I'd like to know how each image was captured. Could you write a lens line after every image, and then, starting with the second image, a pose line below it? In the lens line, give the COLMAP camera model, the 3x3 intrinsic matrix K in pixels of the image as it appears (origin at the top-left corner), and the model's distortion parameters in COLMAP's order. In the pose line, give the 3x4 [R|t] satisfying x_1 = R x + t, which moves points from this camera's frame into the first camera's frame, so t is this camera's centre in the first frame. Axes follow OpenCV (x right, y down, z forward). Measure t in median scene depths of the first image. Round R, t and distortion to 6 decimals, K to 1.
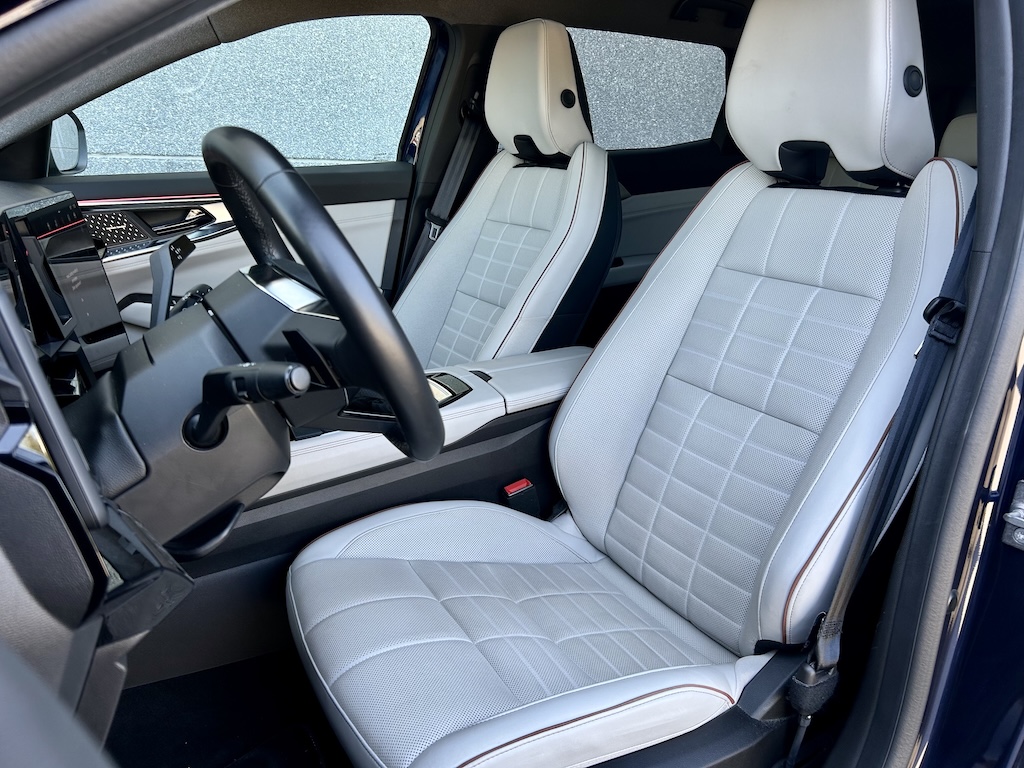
lens RADIAL K [[786.9, 0, 512.0], [0, 786.9, 384.0], [0, 0, 1]] dist [0.120263, -0.119692]
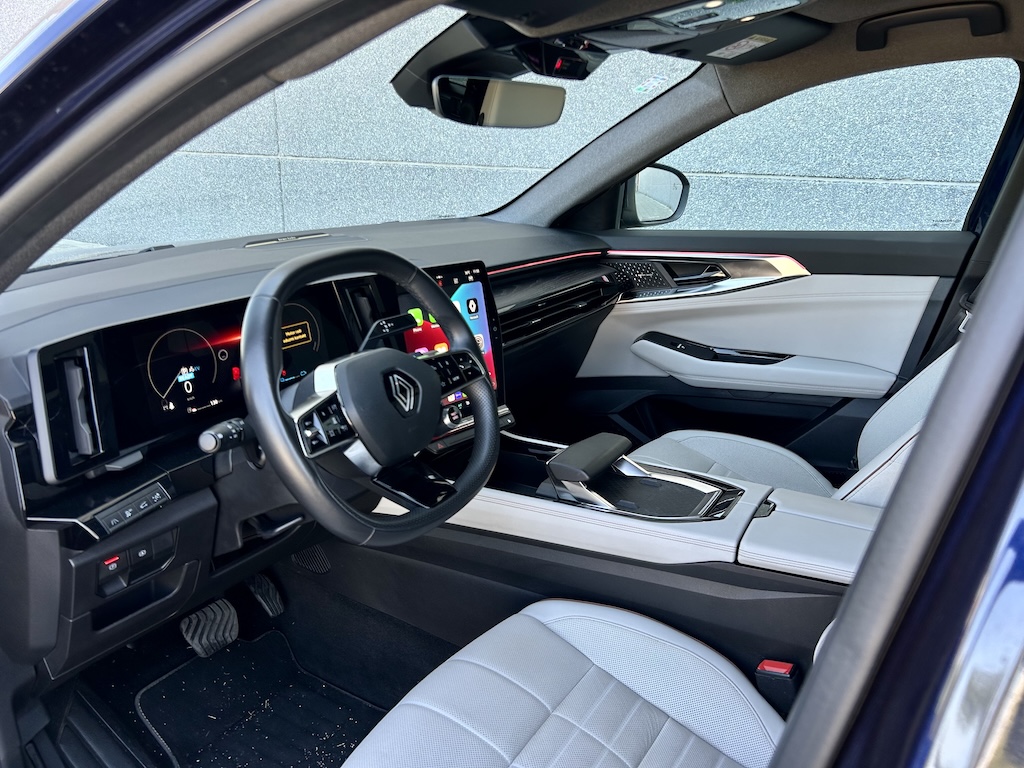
lens RADIAL K [[786.9, 0, 512.0], [0, 786.9, 384.0], [0, 0, 1]] dist [0.120263, -0.119692]
pose [[0.494495, 0.253177, -0.831490, 0.352383], [-0.250496, 0.957559, 0.142591, -0.134873], [0.832302, 0.137775, 0.536928, 0.205405]]
